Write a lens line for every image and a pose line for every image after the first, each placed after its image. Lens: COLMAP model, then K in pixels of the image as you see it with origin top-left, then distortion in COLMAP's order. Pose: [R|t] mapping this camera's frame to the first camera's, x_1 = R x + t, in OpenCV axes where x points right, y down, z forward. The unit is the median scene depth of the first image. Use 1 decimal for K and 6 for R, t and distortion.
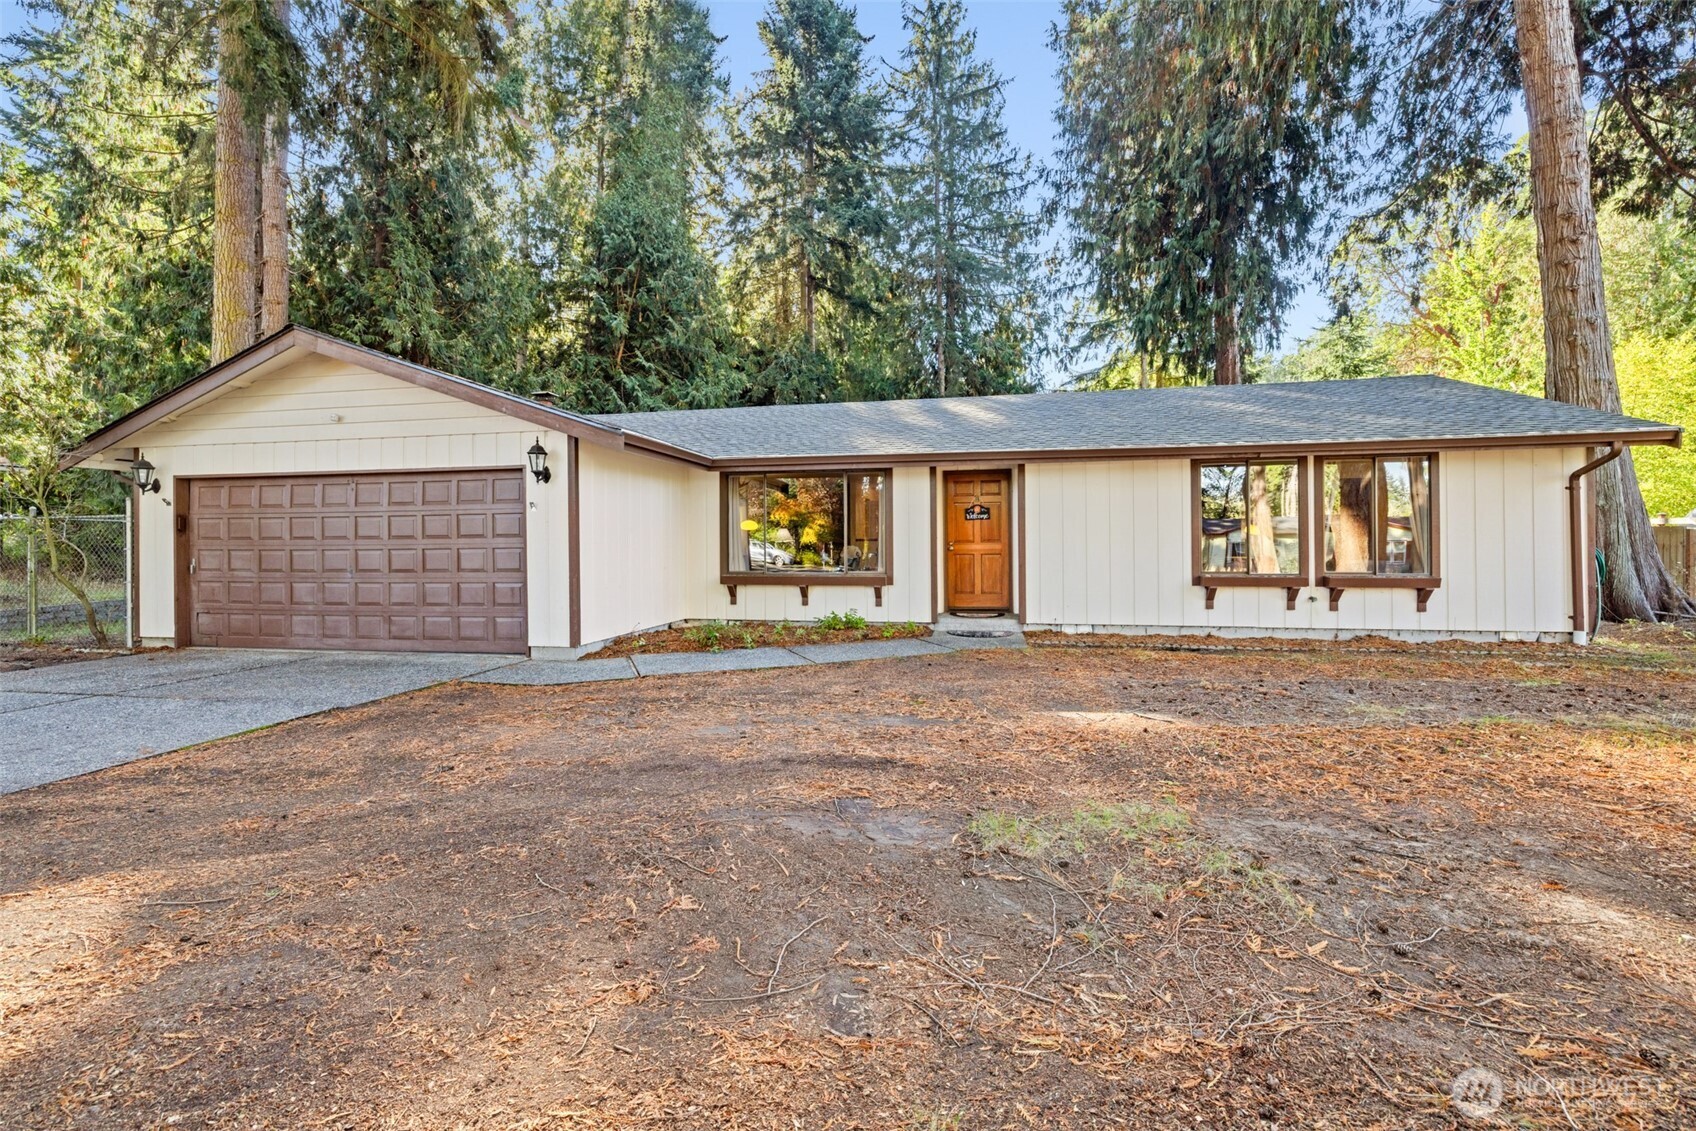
lens RADIAL K [[719.8, 0, 840.7], [0, 719.8, 543.9], [0, 0, 1]] dist [0.000479, 0.000233]
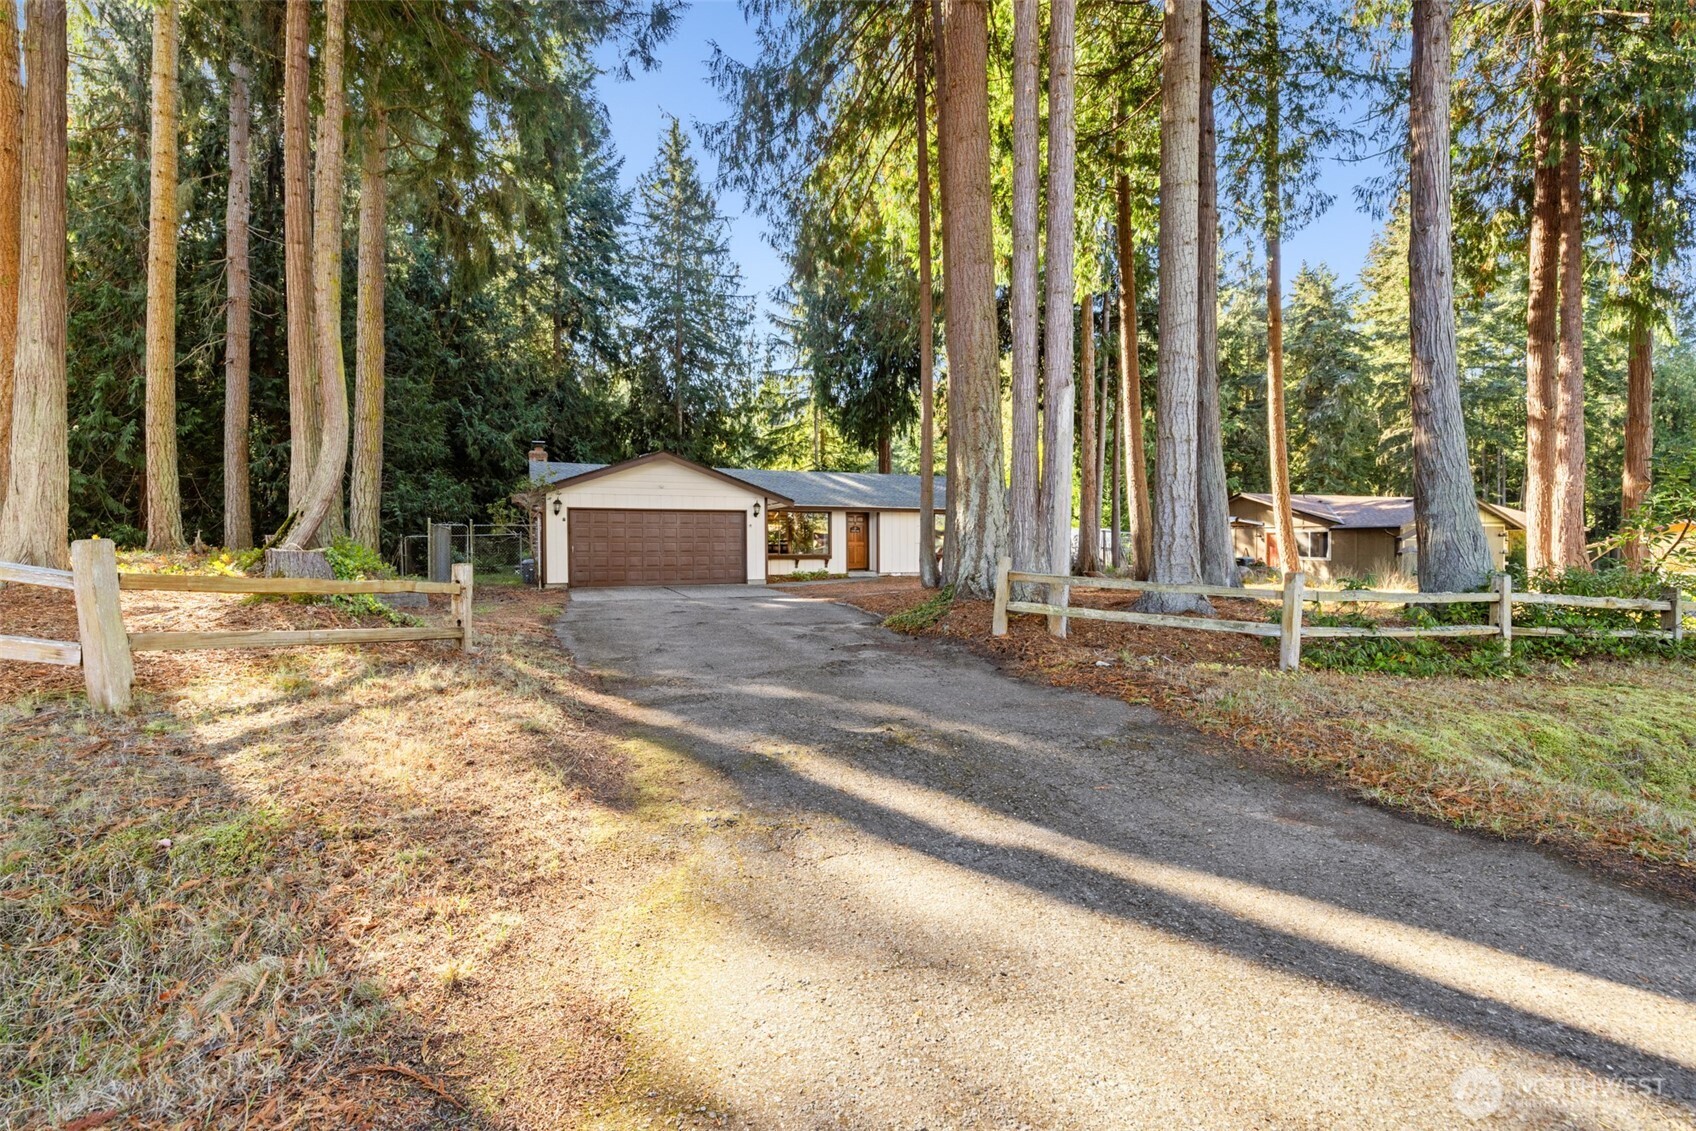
lens RADIAL K [[726.6, 0, 824.8], [0, 726.6, 554.1], [0, 0, 1]] dist [0.000668, 0.000183]
pose [[0.854050, -0.001425, 0.520189, -1.216094], [-0.002137, 0.999978, 0.006247, 0.025430], [-0.520186, -0.006447, 0.854028, -1.075693]]
